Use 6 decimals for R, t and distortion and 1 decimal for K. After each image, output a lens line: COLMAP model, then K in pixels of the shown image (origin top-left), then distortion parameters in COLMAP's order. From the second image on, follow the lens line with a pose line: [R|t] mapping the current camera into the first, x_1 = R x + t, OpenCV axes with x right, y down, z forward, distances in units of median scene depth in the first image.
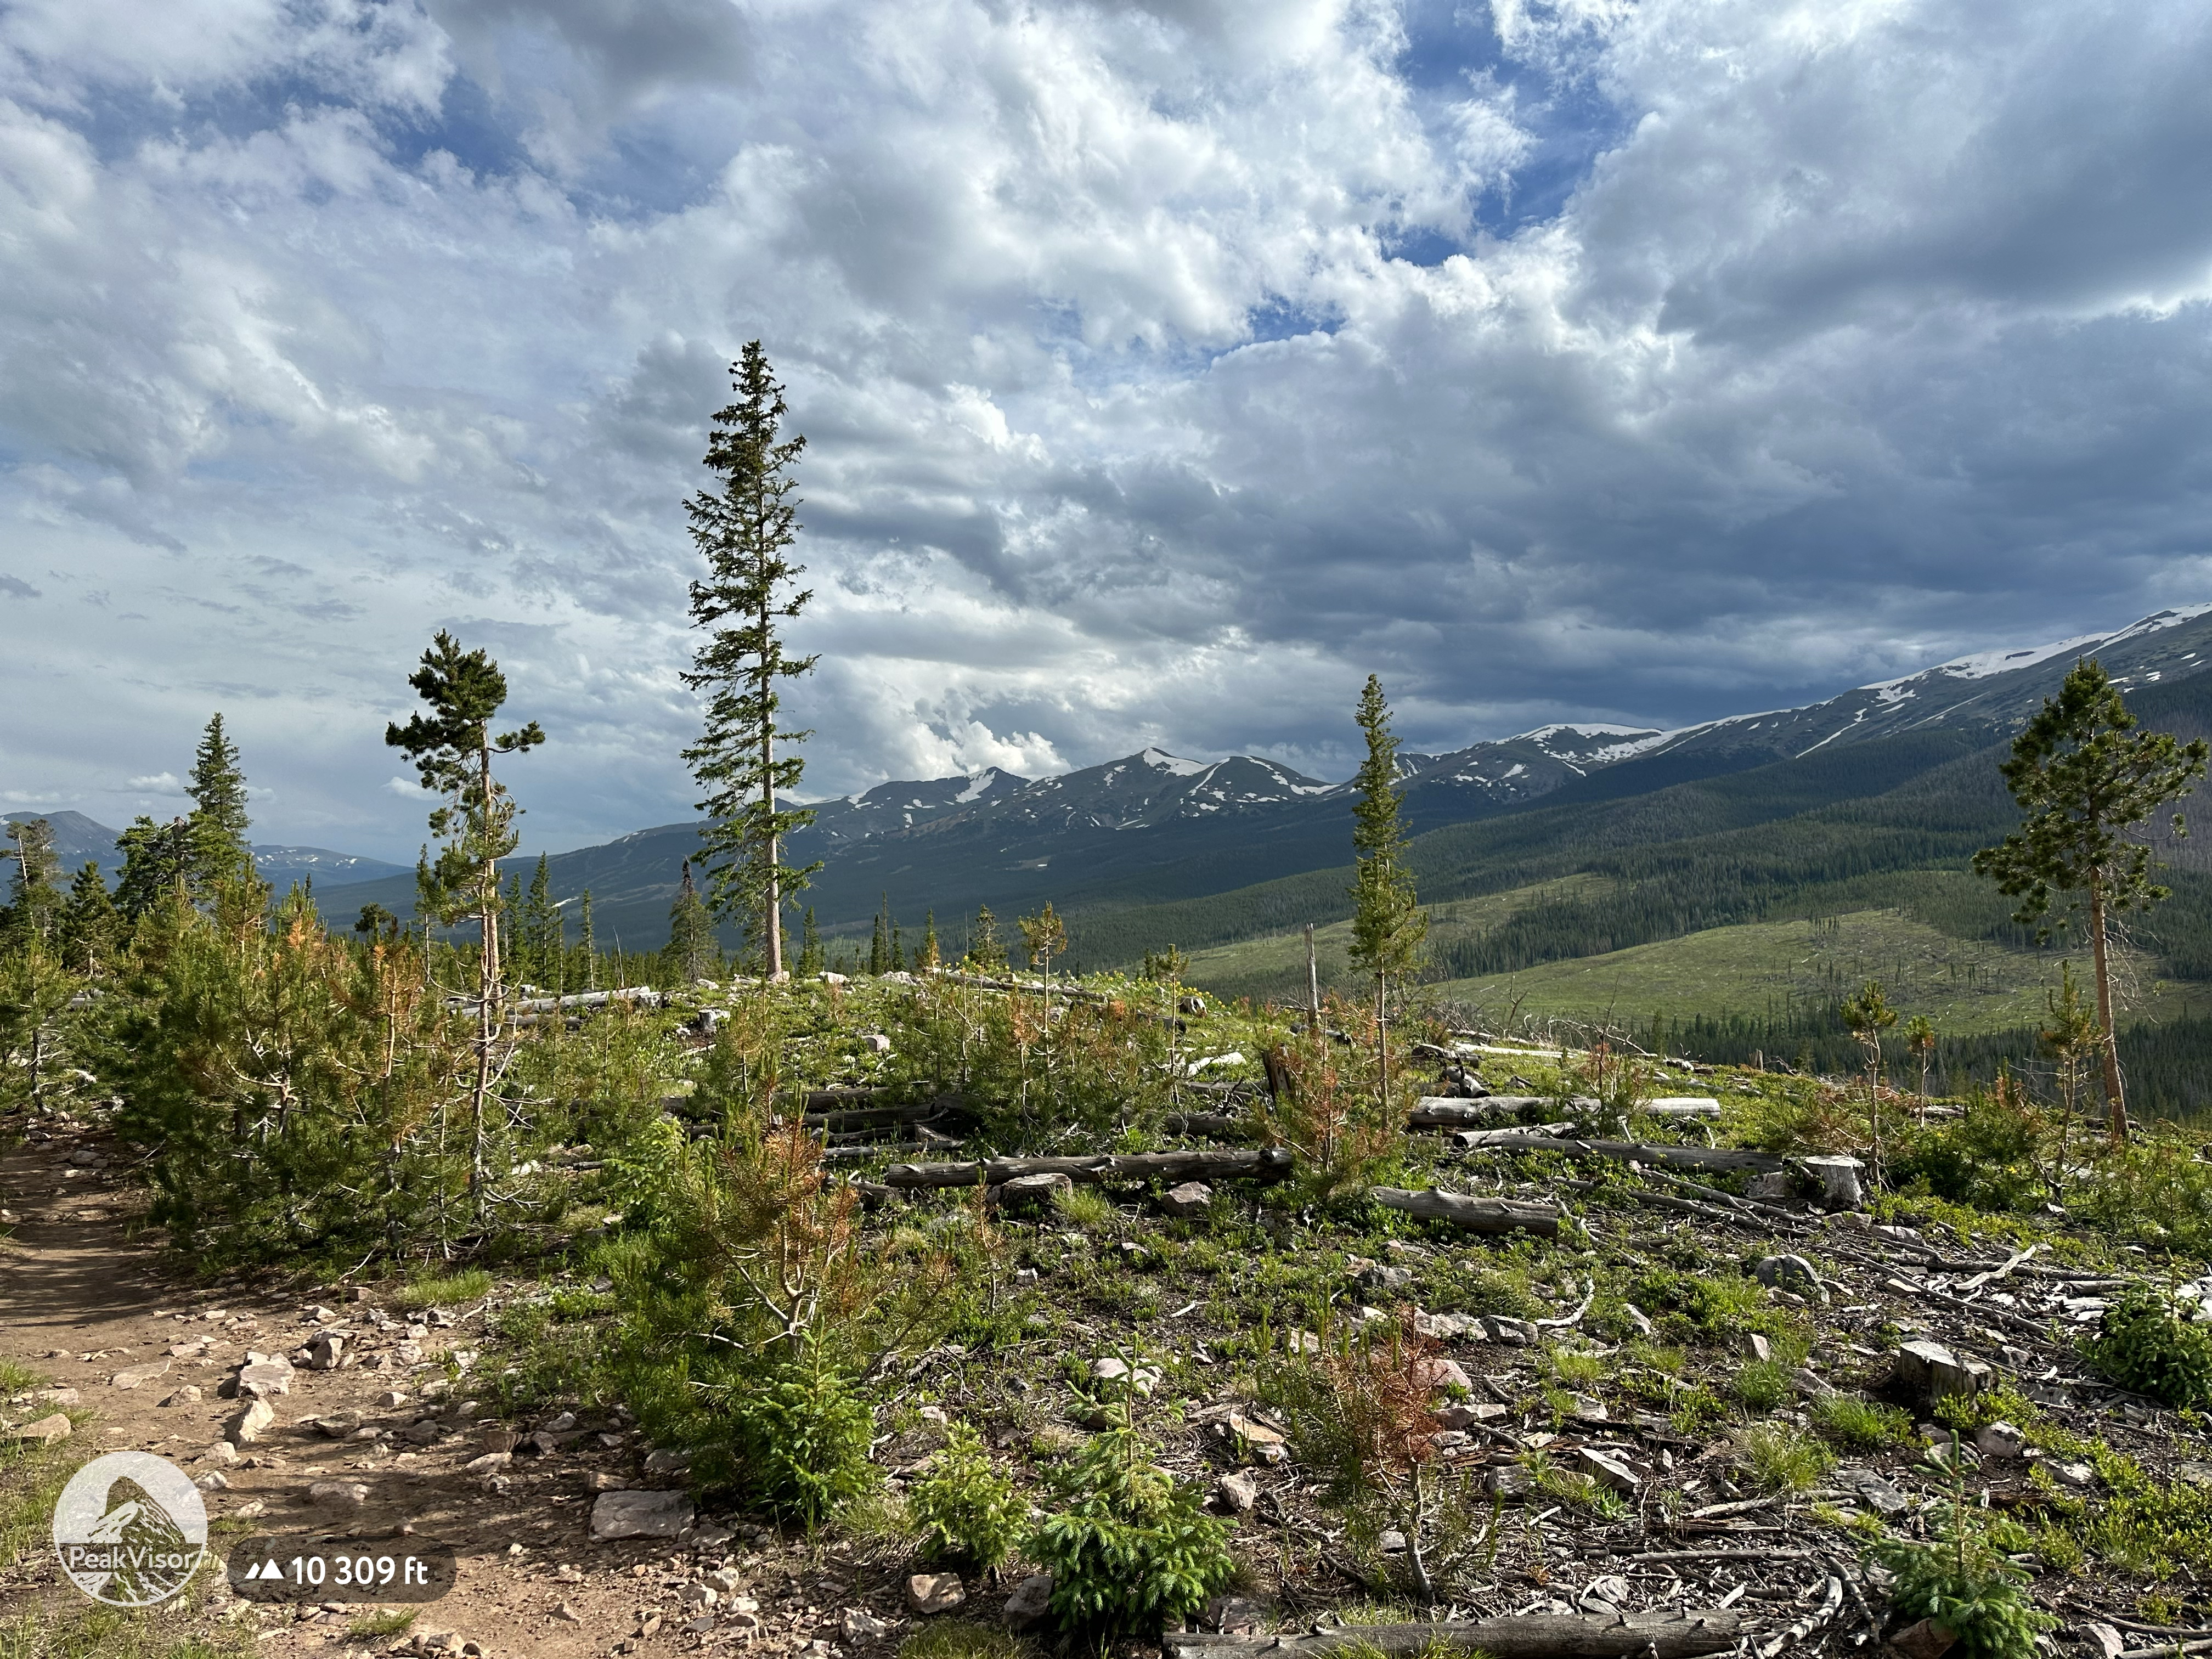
lens RADIAL K [[1547.7, 0, 1119.2], [0, 1547.7, 865.4], [0, 0, 1]] dist [0.080524, -0.121311]
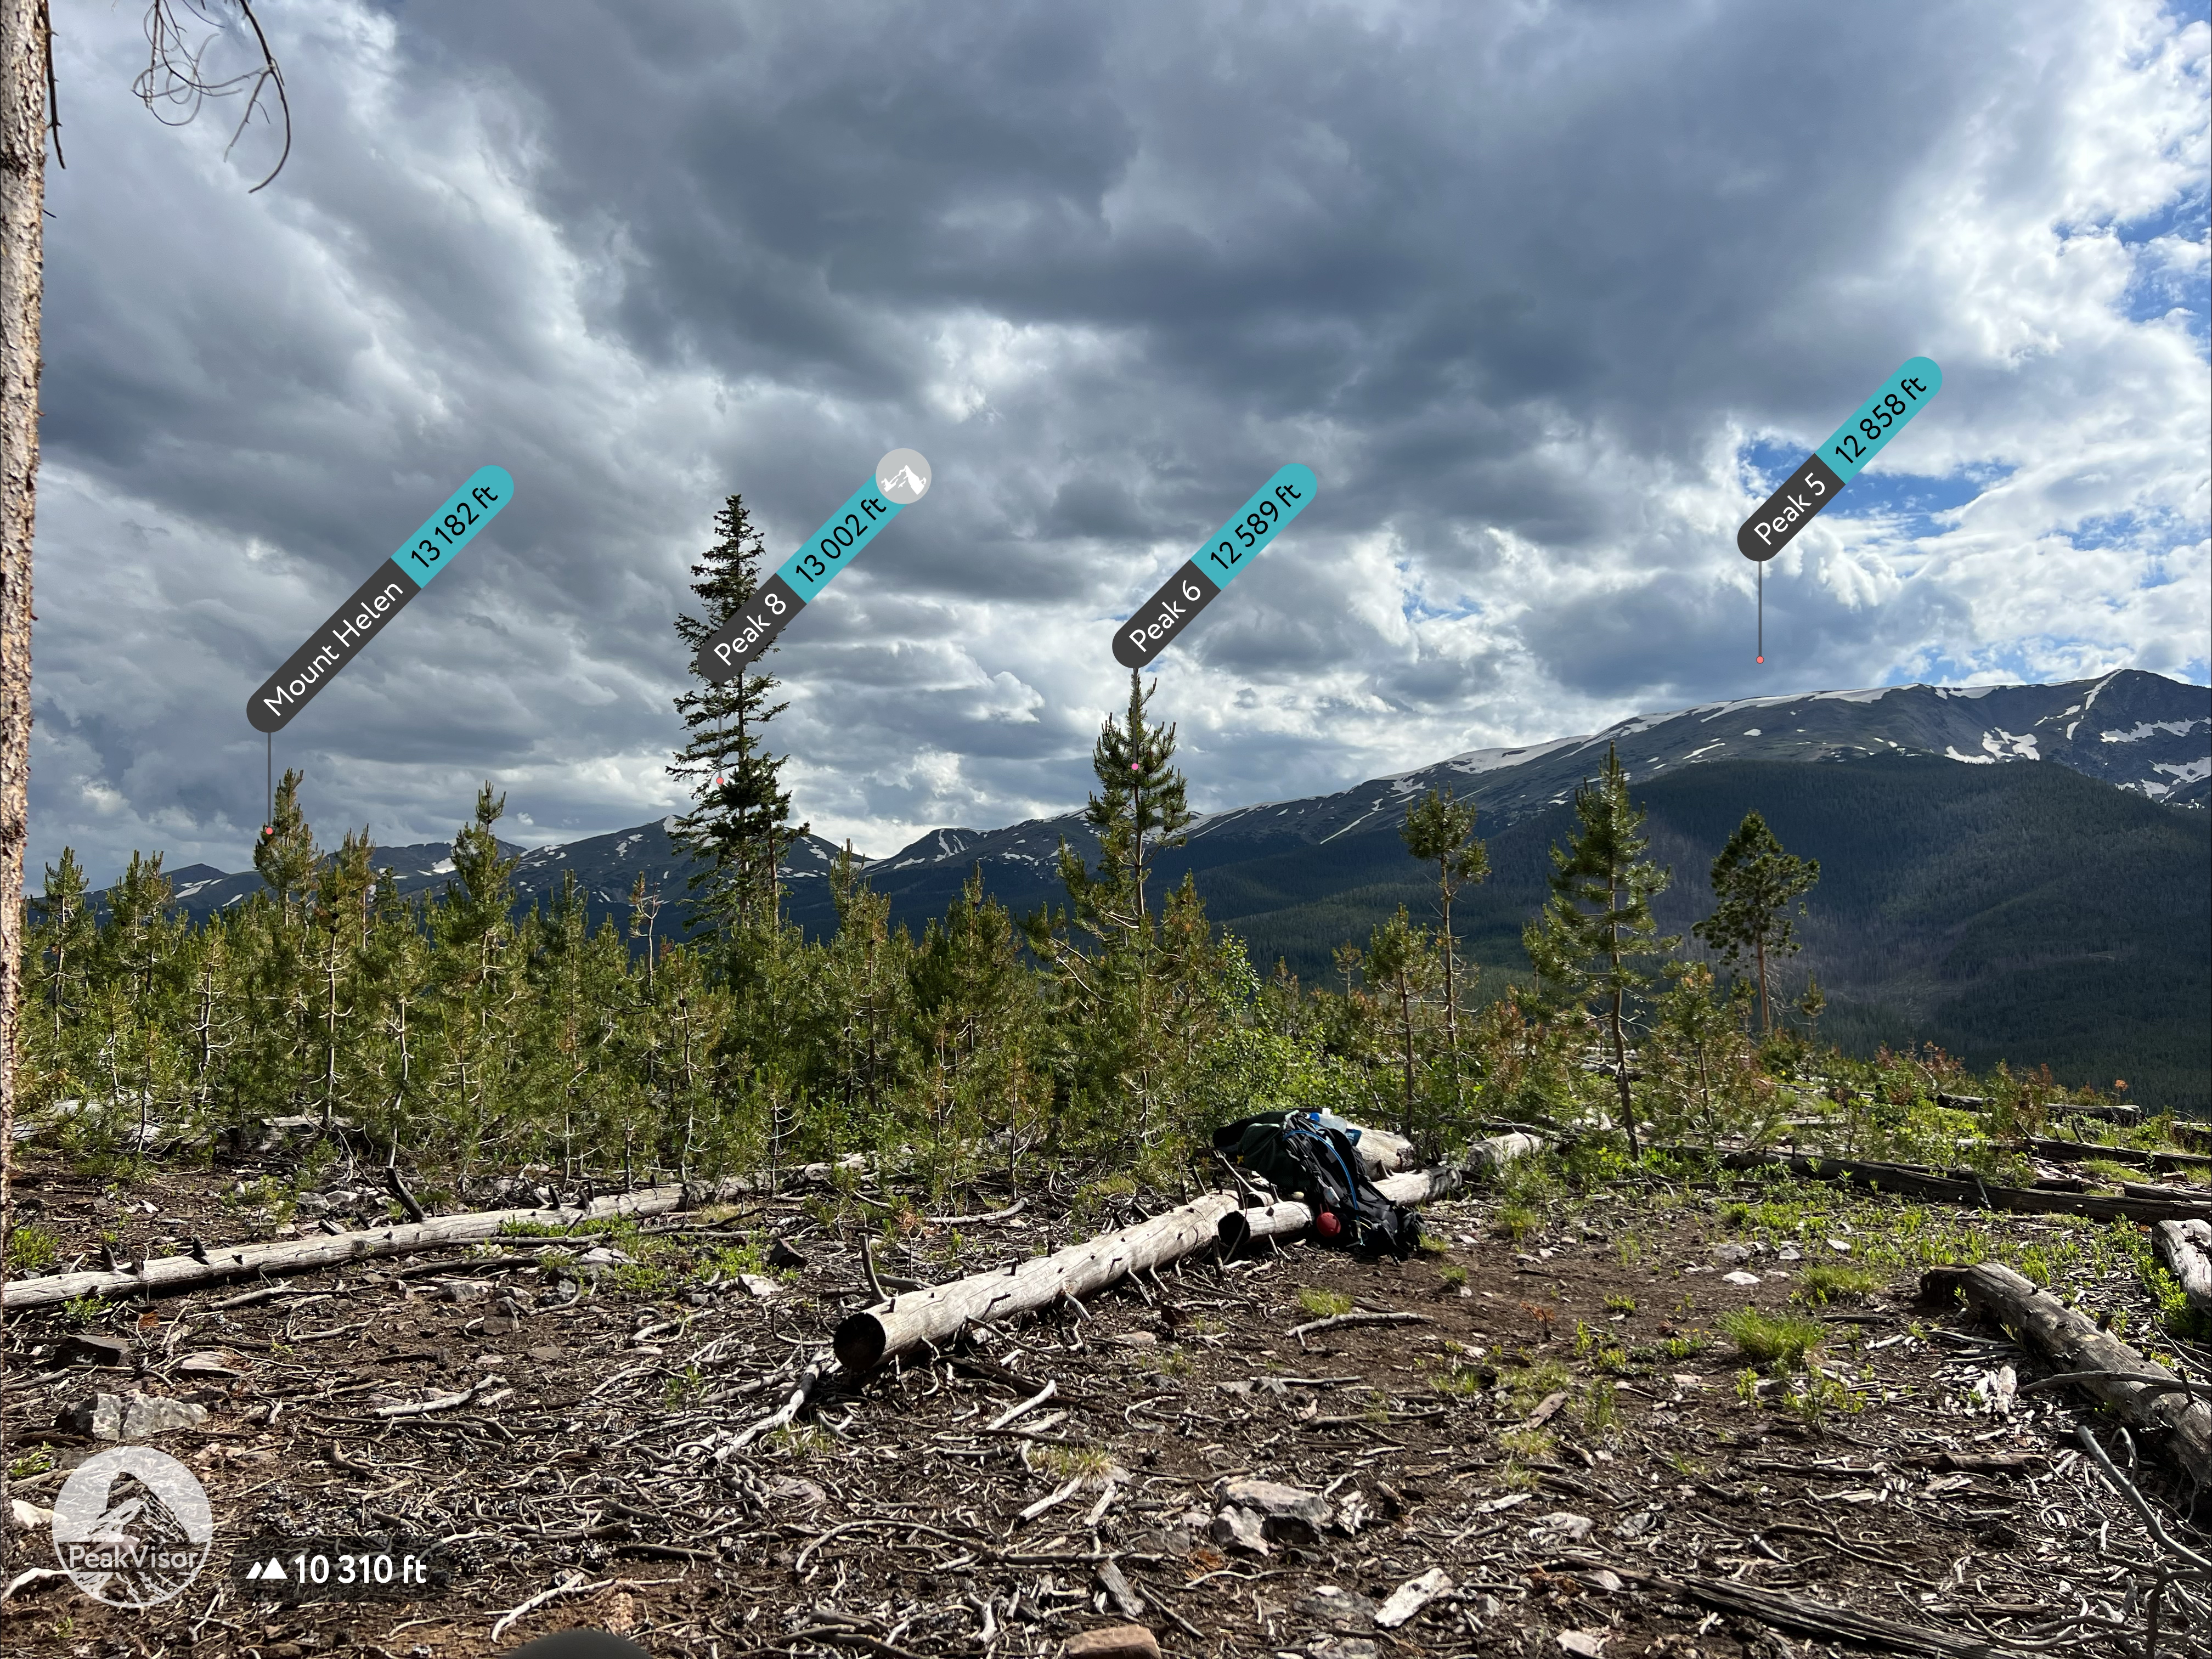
lens RADIAL K [[1659.1, 0, 1114.5], [0, 1659.1, 855.9], [0, 0, 1]] dist [0.036938, -0.043510]
pose [[0.959329, 0.021635, 0.281459, -0.535984], [-0.006274, 0.998447, -0.055362, 0.021377], [-0.282220, 0.051345, 0.957975, -0.519925]]
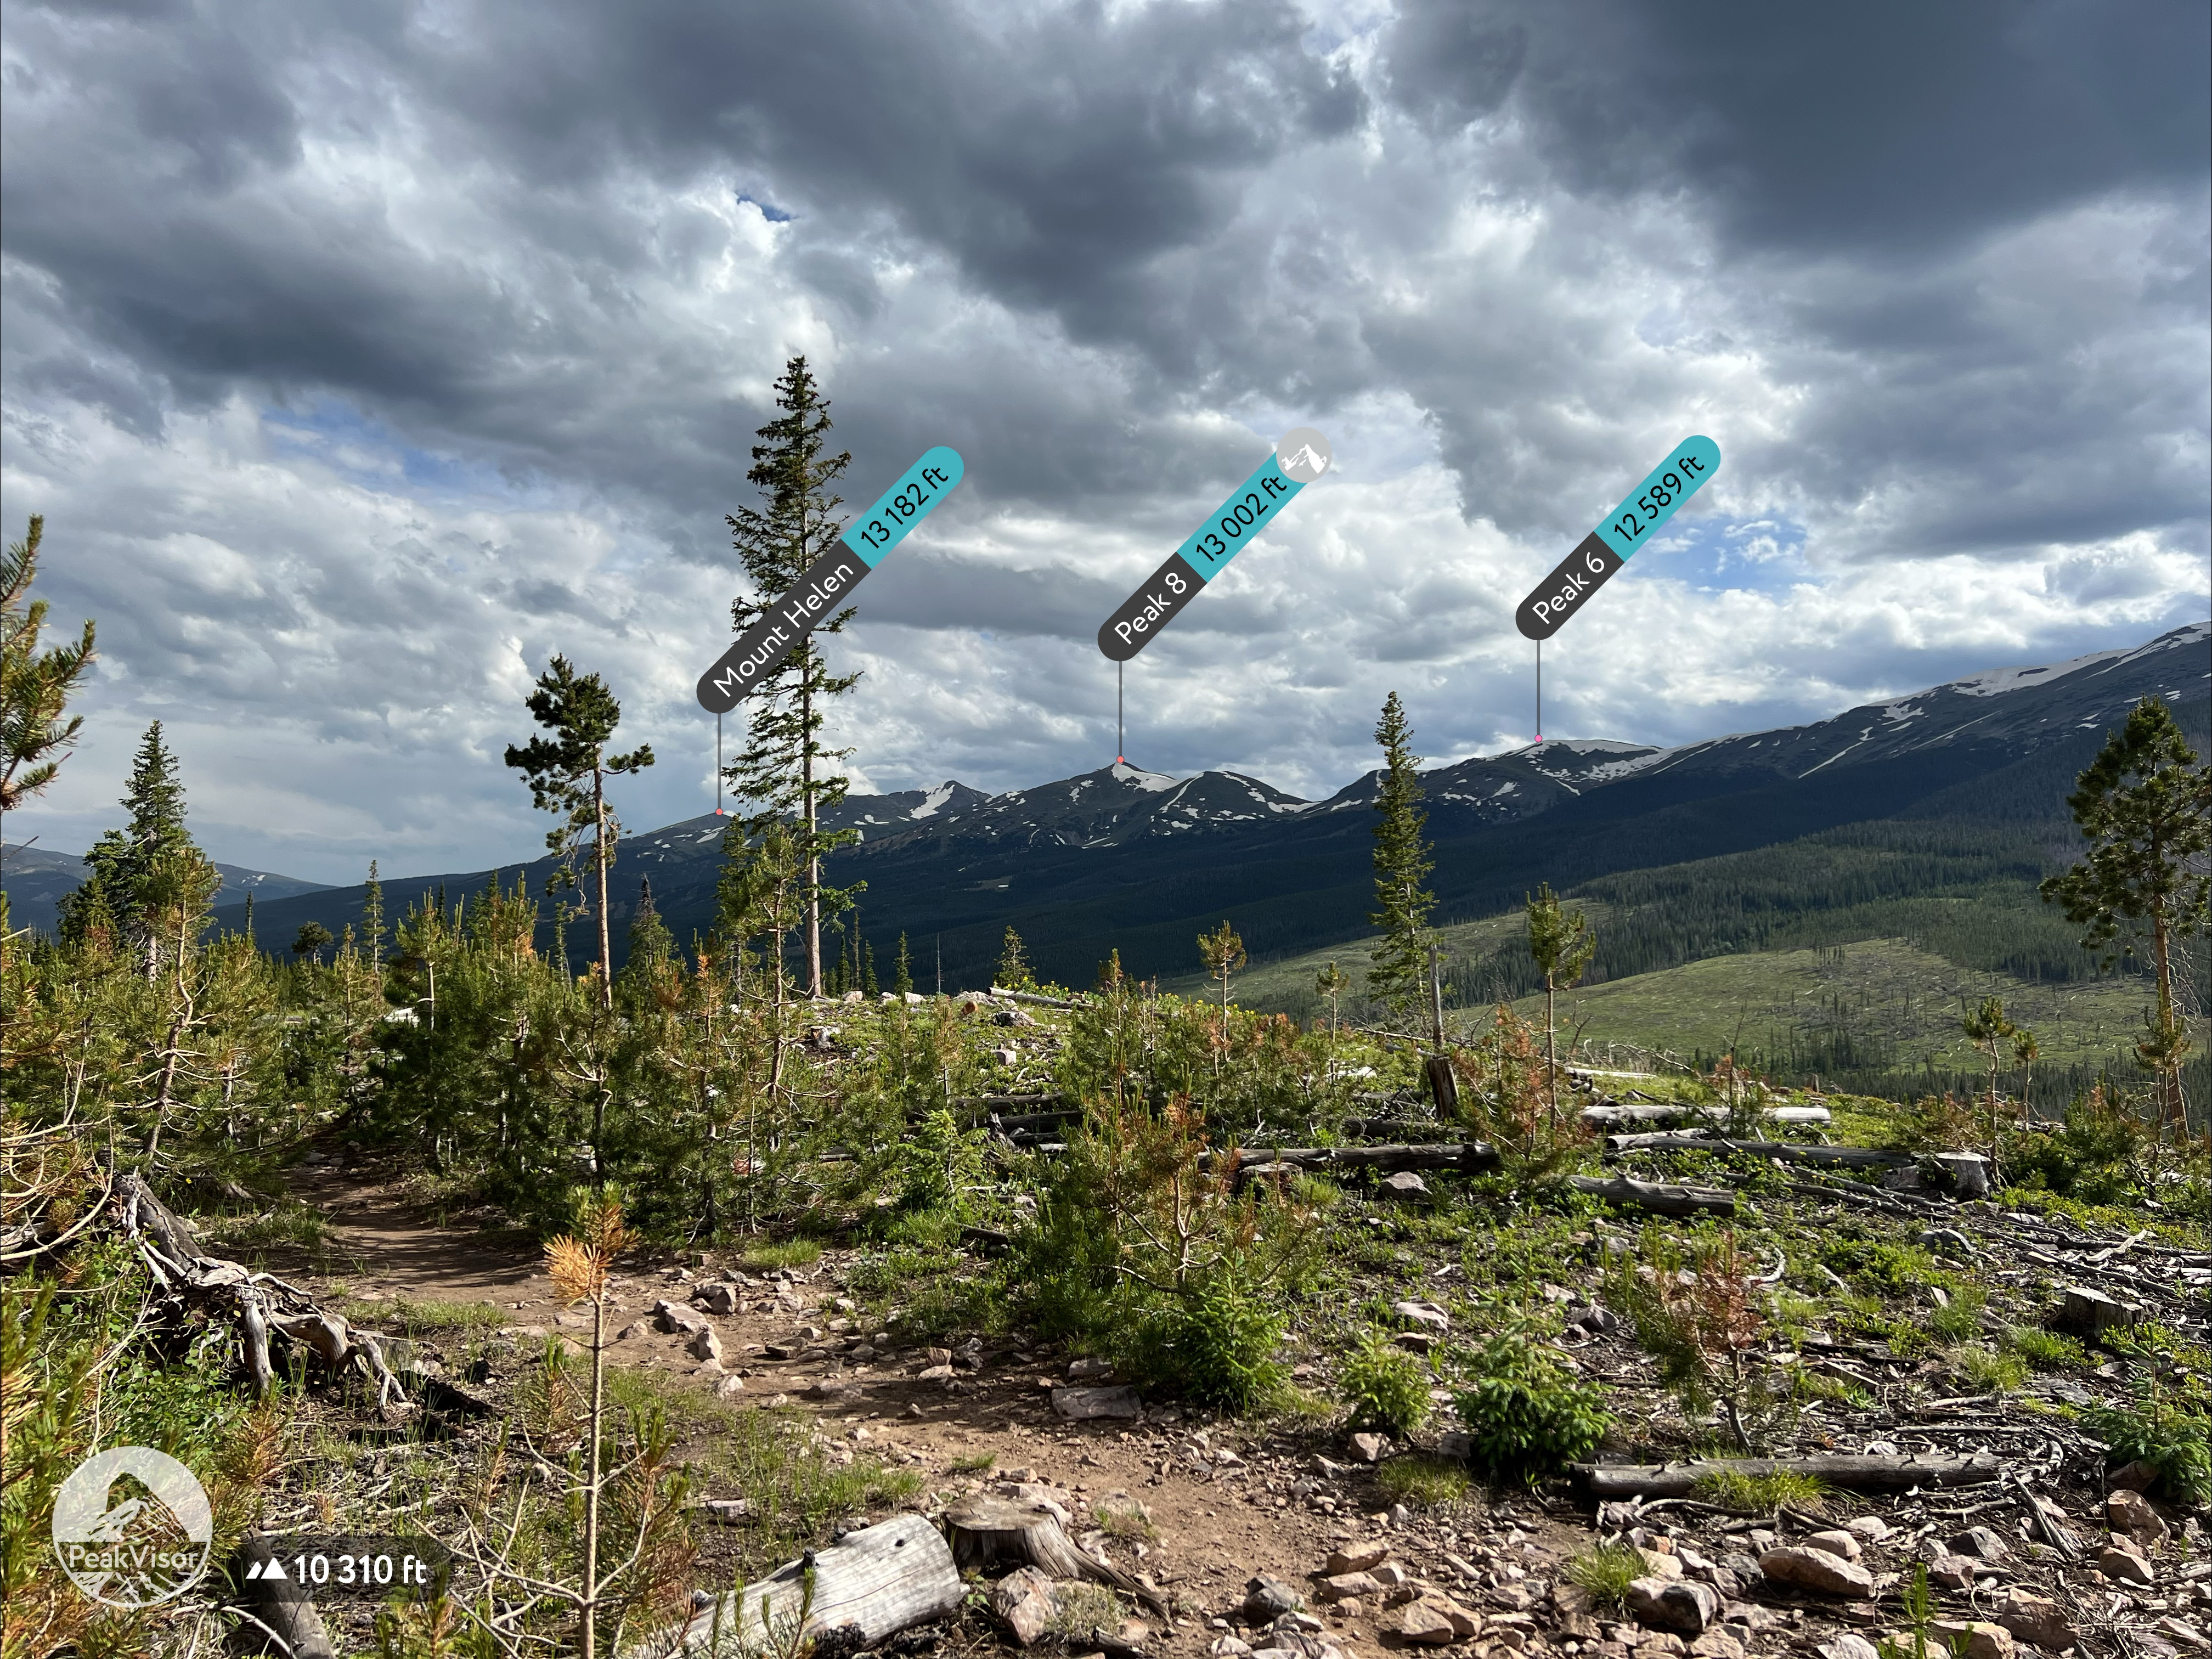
lens RADIAL K [[1659.1, 0, 1114.5], [0, 1659.1, 855.9], [0, 0, 1]] dist [0.036938, -0.043510]
pose [[0.999807, 0.006639, 0.018507, -0.088039], [-0.006291, 0.999803, -0.018831, 0.000039], [-0.018628, 0.018711, 0.999651, -0.095141]]
